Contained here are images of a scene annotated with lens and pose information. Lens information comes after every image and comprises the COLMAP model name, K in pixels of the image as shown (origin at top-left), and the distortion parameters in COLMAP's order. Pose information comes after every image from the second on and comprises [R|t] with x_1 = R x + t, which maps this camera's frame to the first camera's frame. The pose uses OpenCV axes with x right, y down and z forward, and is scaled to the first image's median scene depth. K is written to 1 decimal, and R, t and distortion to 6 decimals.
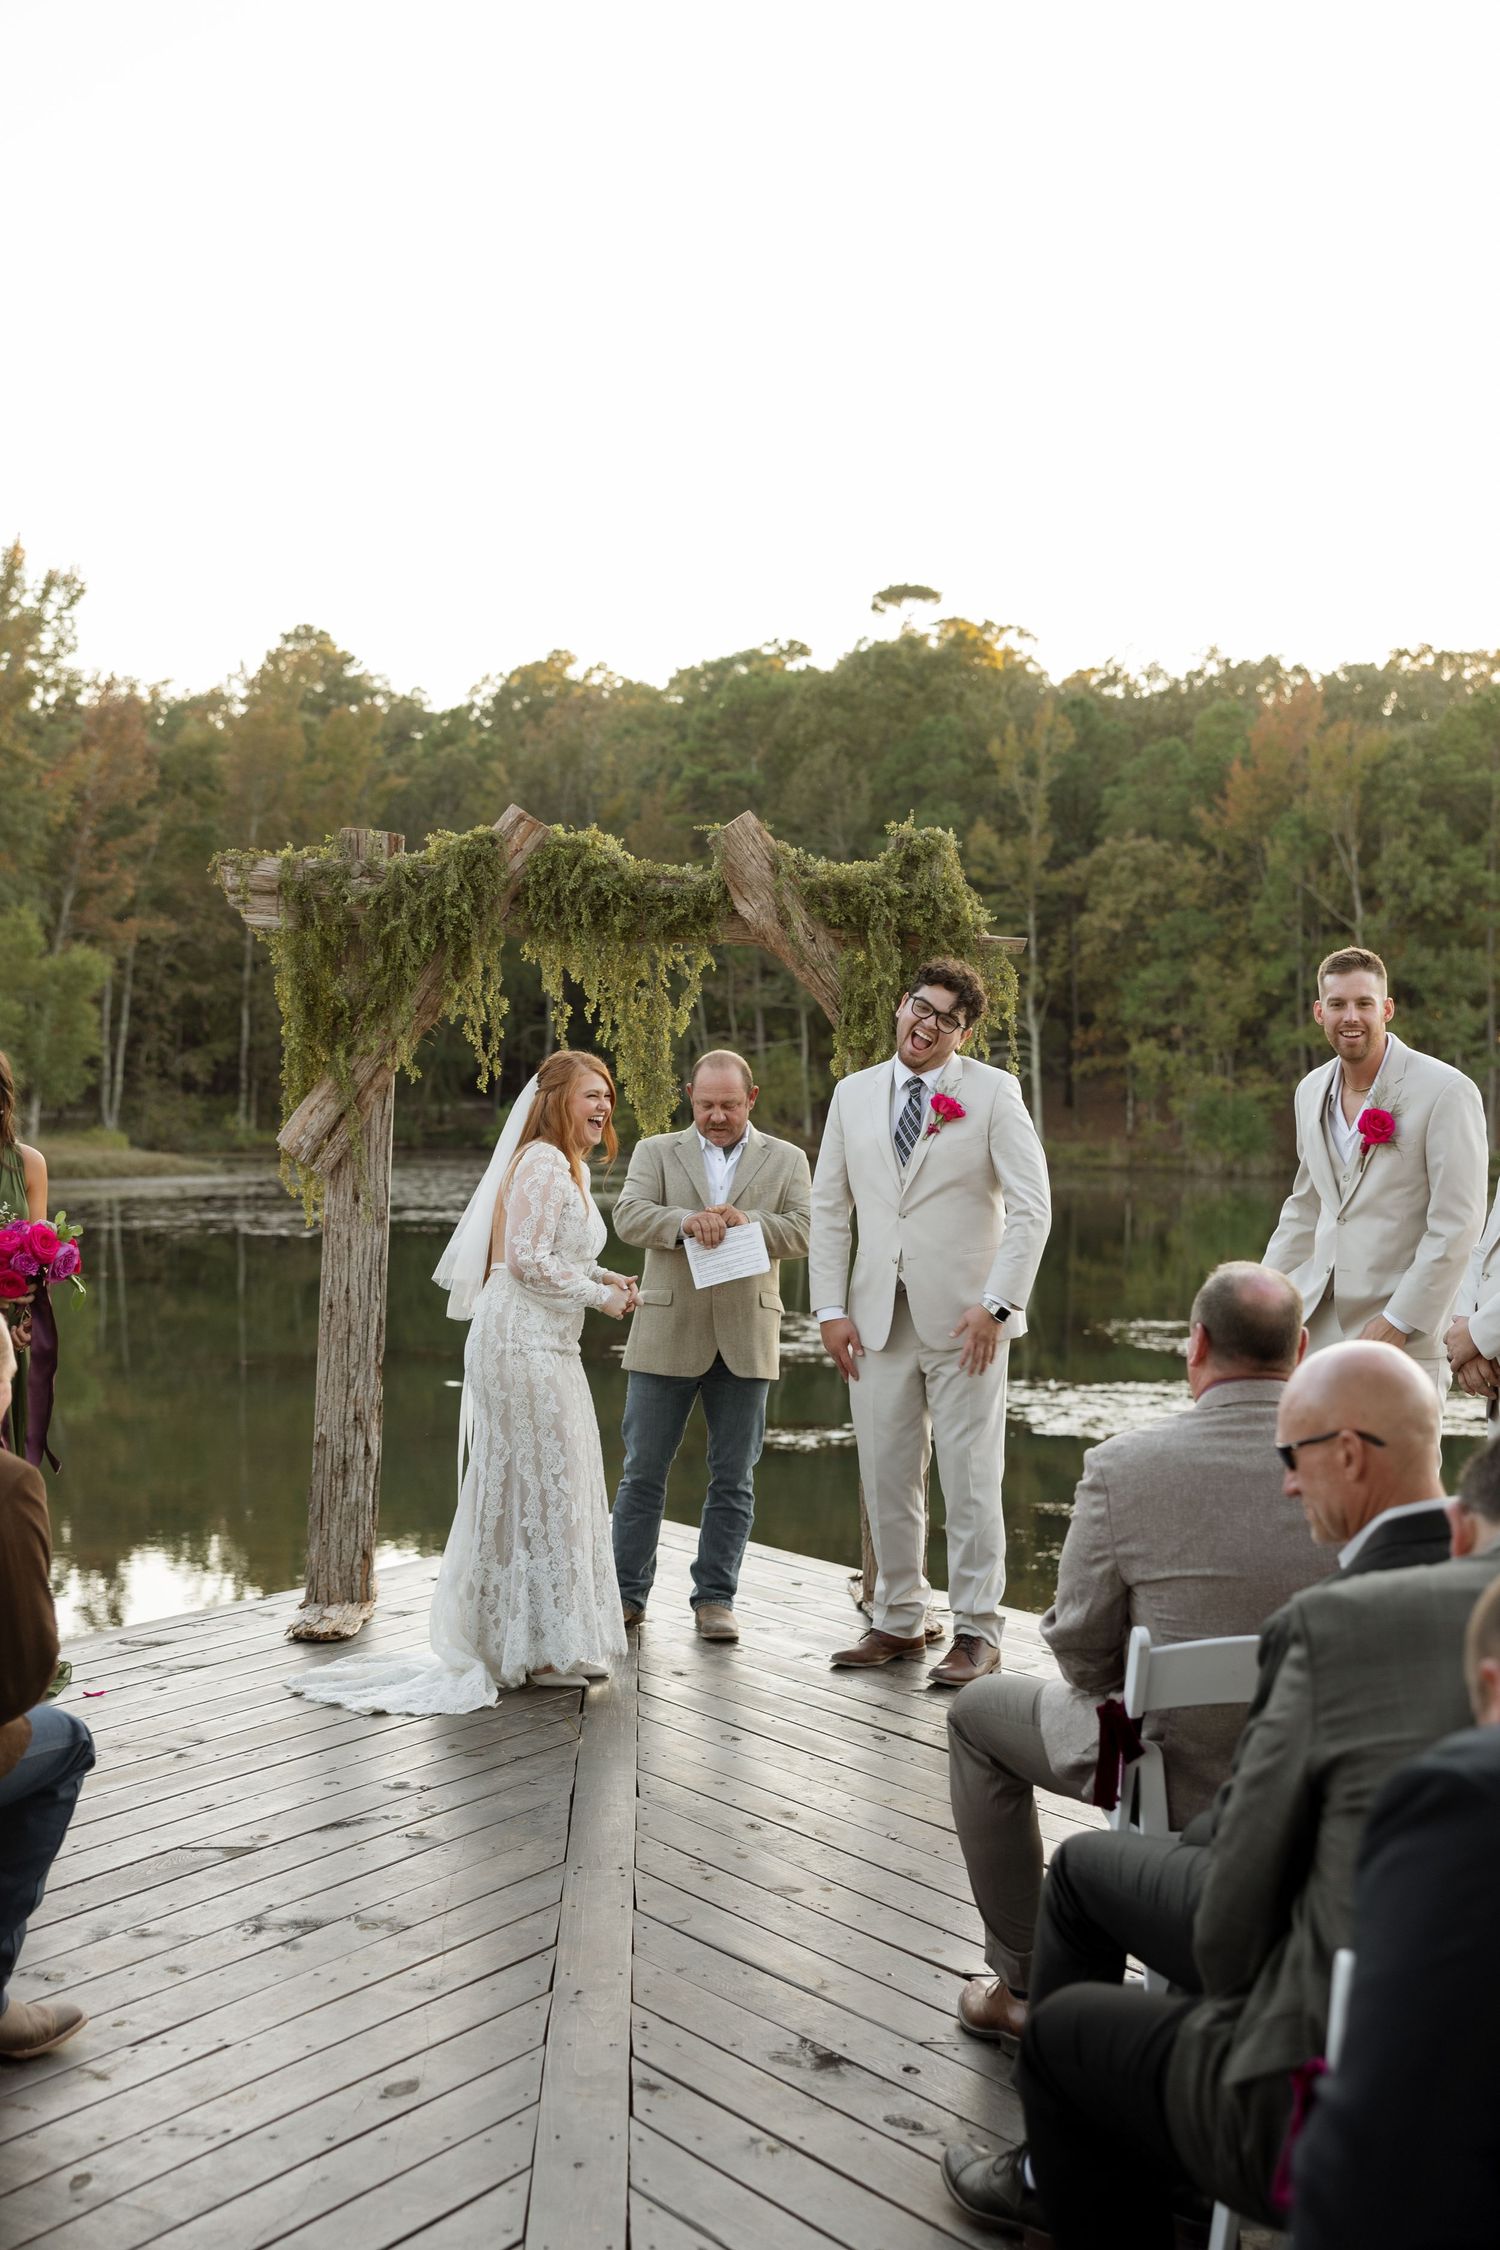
lens RADIAL K [[2922.6, 0, 741.0], [0, 2922.6, 1119.7], [0, 0, 1]] dist [0.024104, 0.000000]
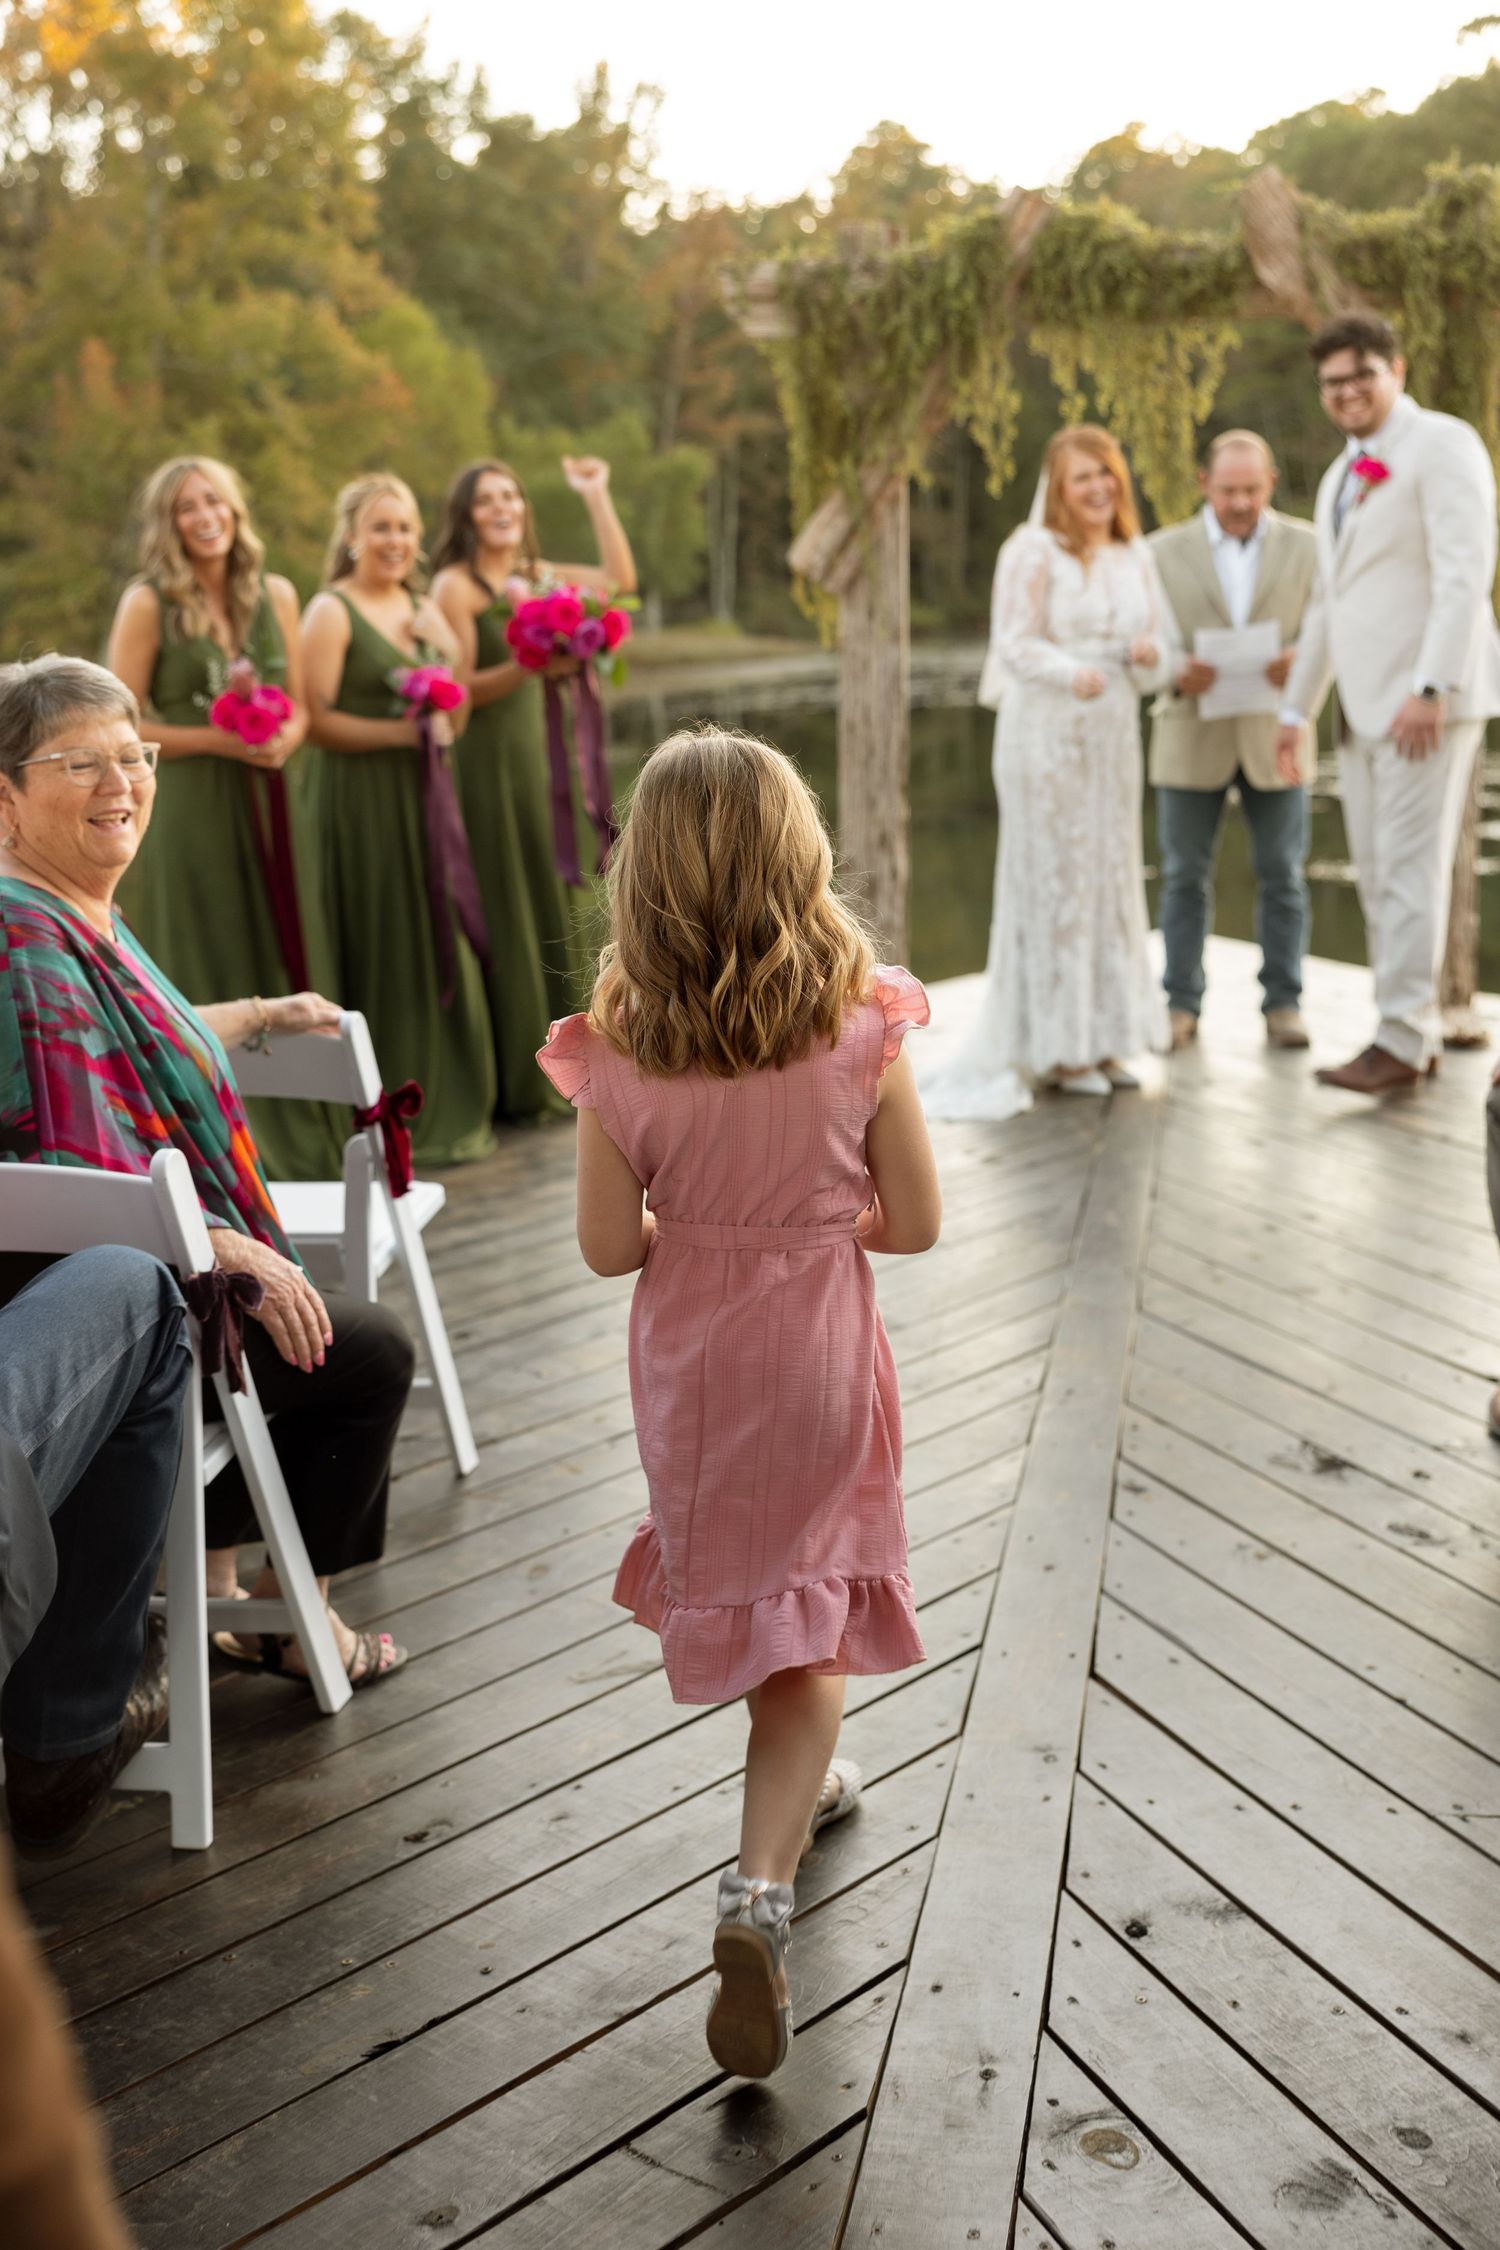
lens RADIAL K [[2716.5, 0, 742.2], [0, 2716.5, 1113.6], [0, 0, 1]] dist [0.018809, 0.000000]
pose [[0.977150, -0.014664, -0.212045, 0.017269], [0.053729, 0.982259, 0.179668, 0.024893], [0.205649, -0.186955, 0.960602, 0.081881]]
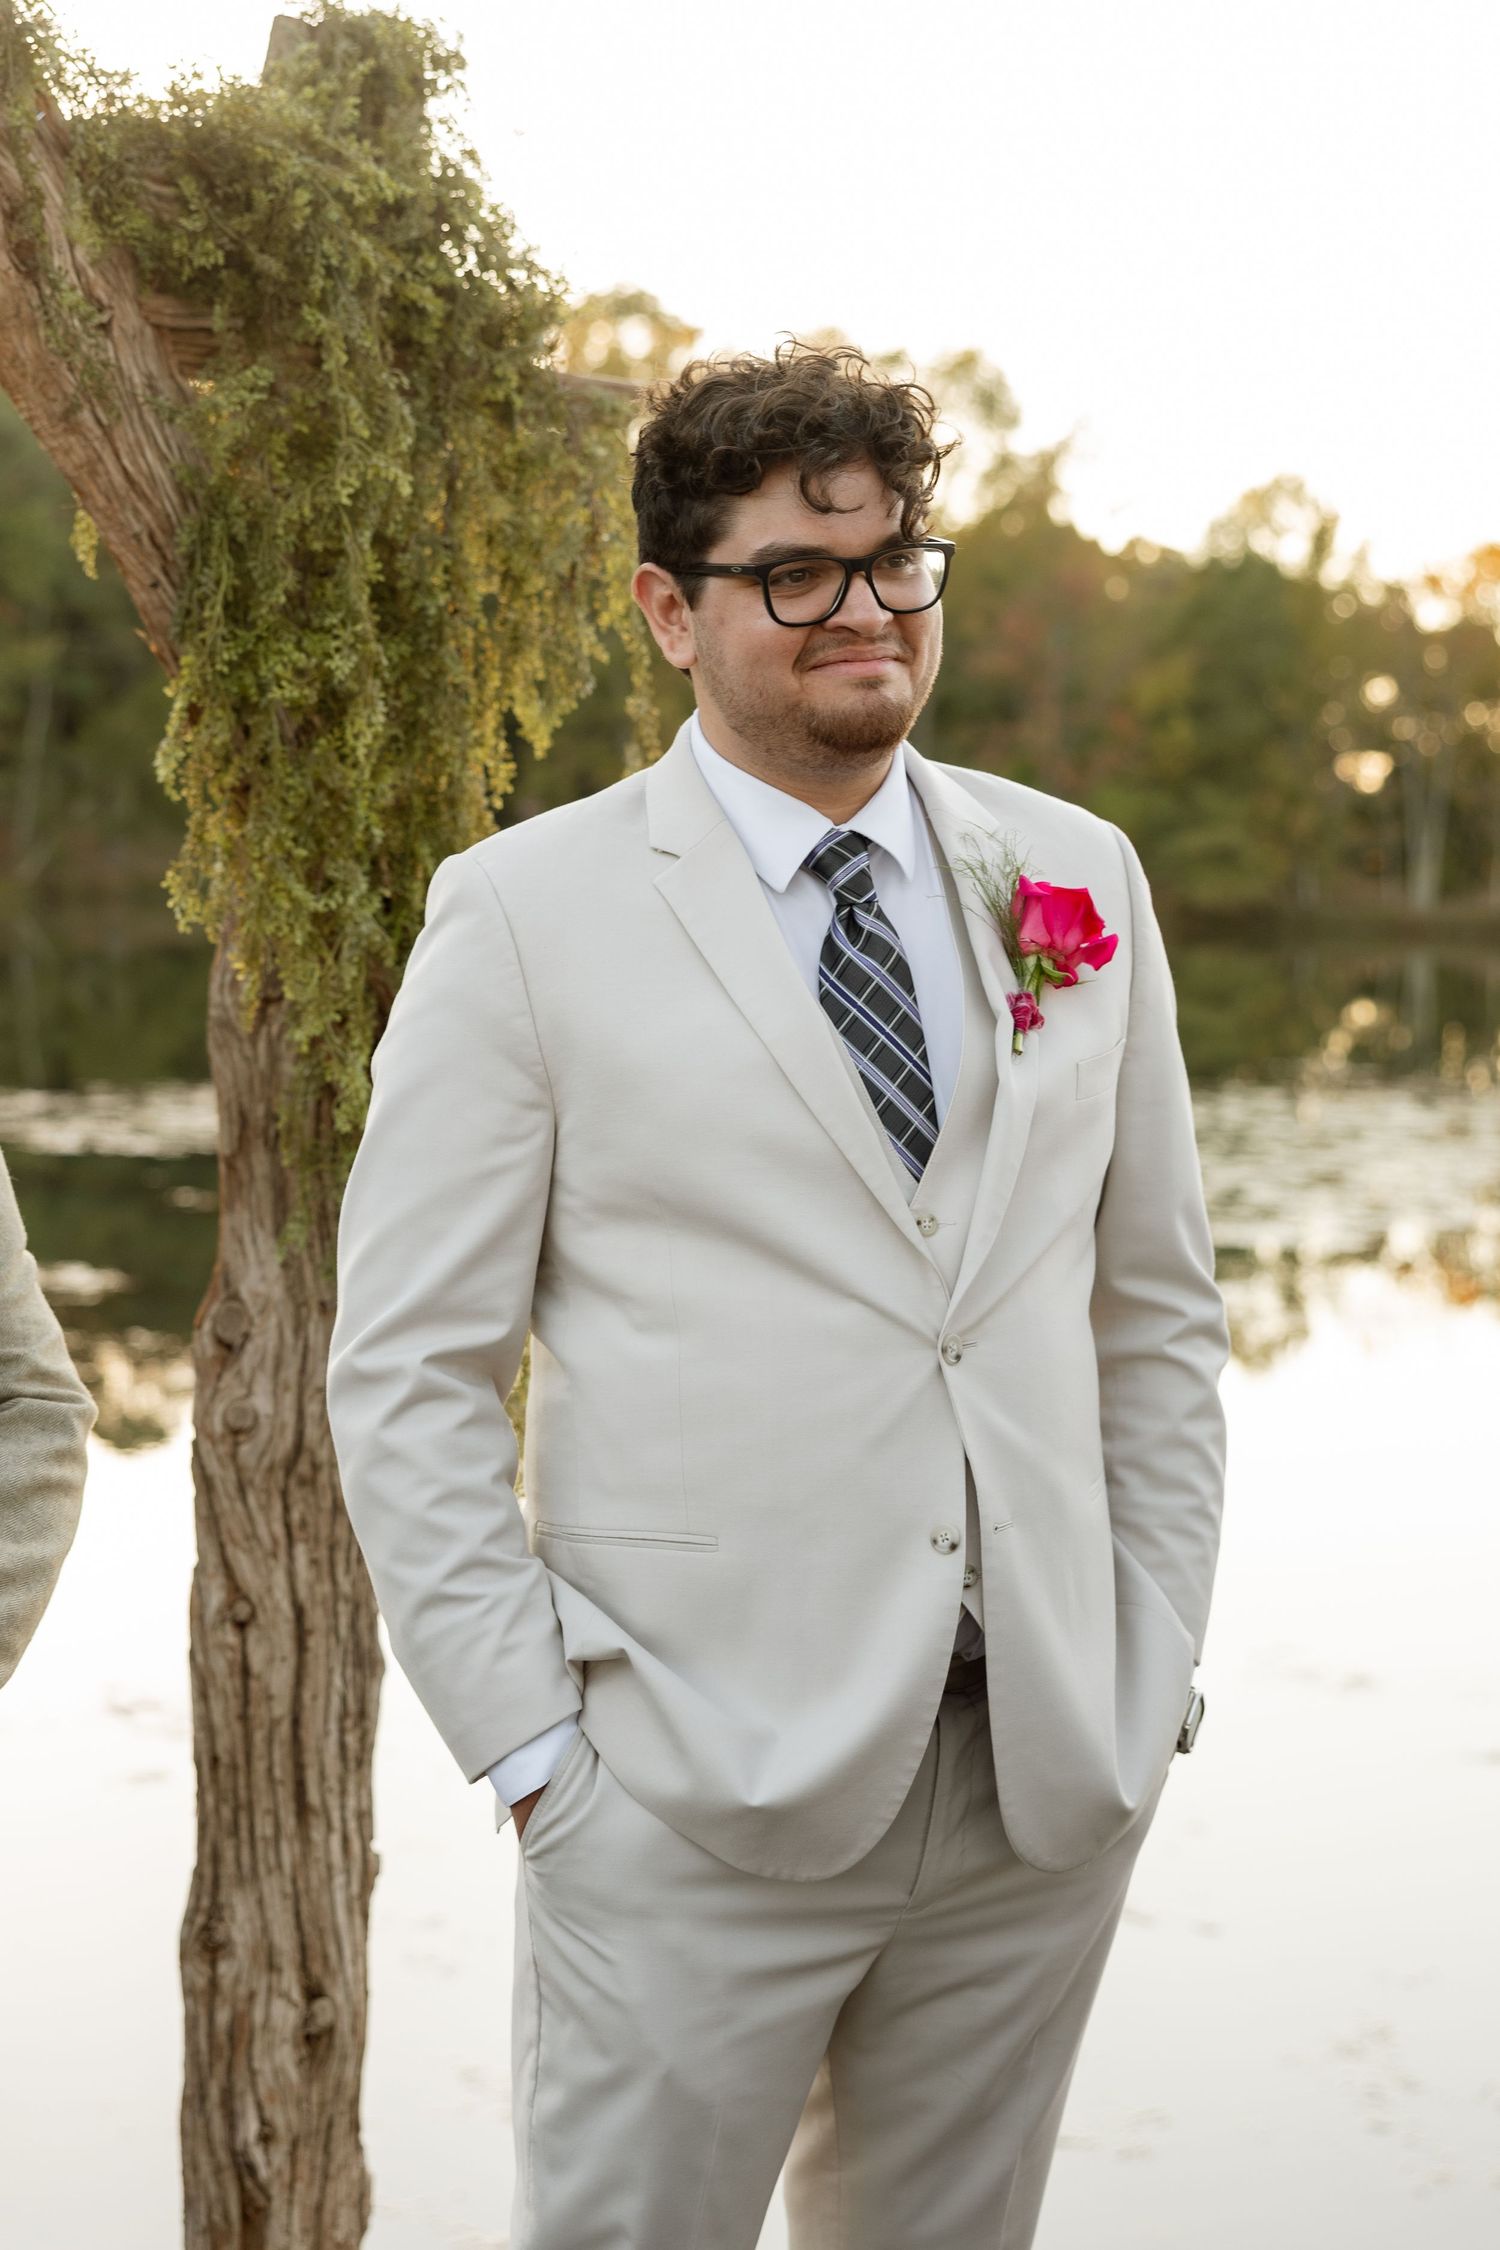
lens RADIAL K [[3930.4, 0, 753.2], [0, 3930.4, 1133.2], [0, 0, 1]] dist [0.040274, 0.000000]
pose [[0.781001, -0.047936, 0.622687, -0.169605], [-0.004682, 0.996573, 0.082590, -0.014505], [-0.624512, -0.067419, 0.778100, 0.646501]]
